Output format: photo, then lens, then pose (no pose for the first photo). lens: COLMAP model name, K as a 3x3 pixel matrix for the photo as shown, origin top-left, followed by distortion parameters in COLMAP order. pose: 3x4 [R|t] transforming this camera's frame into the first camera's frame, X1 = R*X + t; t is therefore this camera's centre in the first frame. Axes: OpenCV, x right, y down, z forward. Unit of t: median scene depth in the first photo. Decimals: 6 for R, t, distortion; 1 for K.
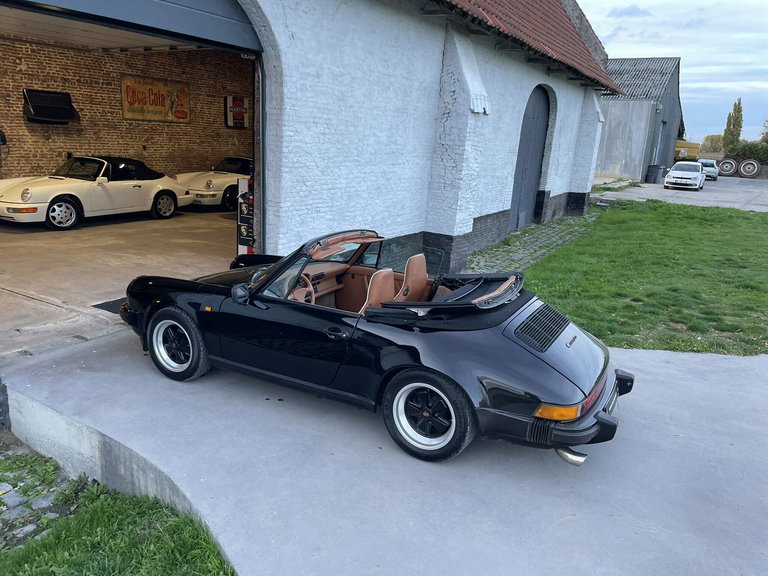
lens RADIAL K [[575.6, 0, 382.9], [0, 575.6, 281.8], [0, 0, 1]] dist [0.005954, -0.010191]
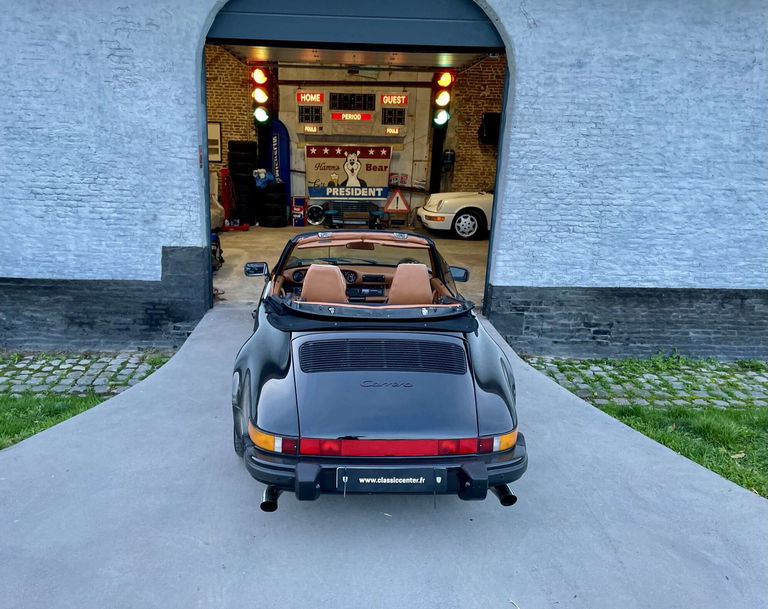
lens RADIAL K [[656.1, 0, 382.0], [0, 656.1, 311.1], [0, 0, 1]] dist [-0.000081, -0.040672]
pose [[0.521203, 0.170902, -0.836146, 0.495657], [-0.199827, 0.976947, 0.075121, -0.024227], [0.829709, 0.127931, 0.543339, 0.259581]]
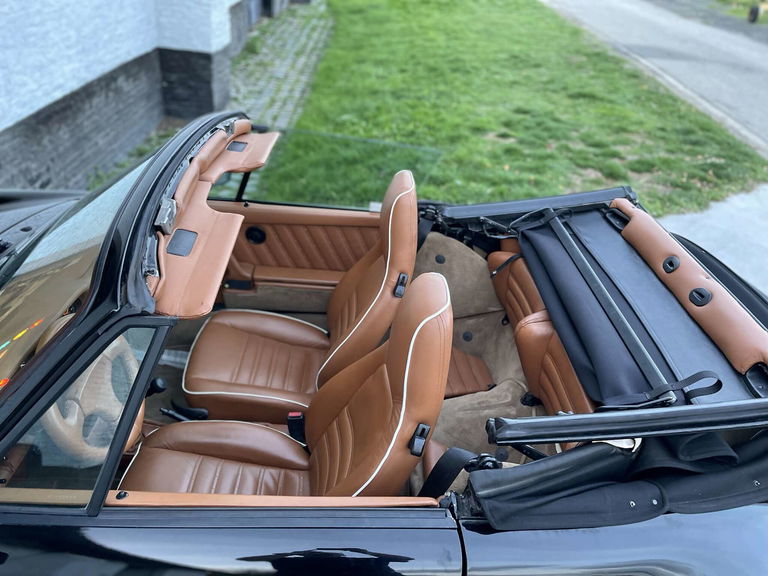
lens RADIAL K [[575.6, 0, 384.2], [0, 575.6, 287.5], [0, 0, 1]] dist [0.005954, -0.010191]
pose [[0.850409, -0.256796, 0.459196, -0.088703], [0.083193, 0.927446, 0.364586, -0.067102], [-0.519504, -0.271846, 0.810072, 0.385303]]
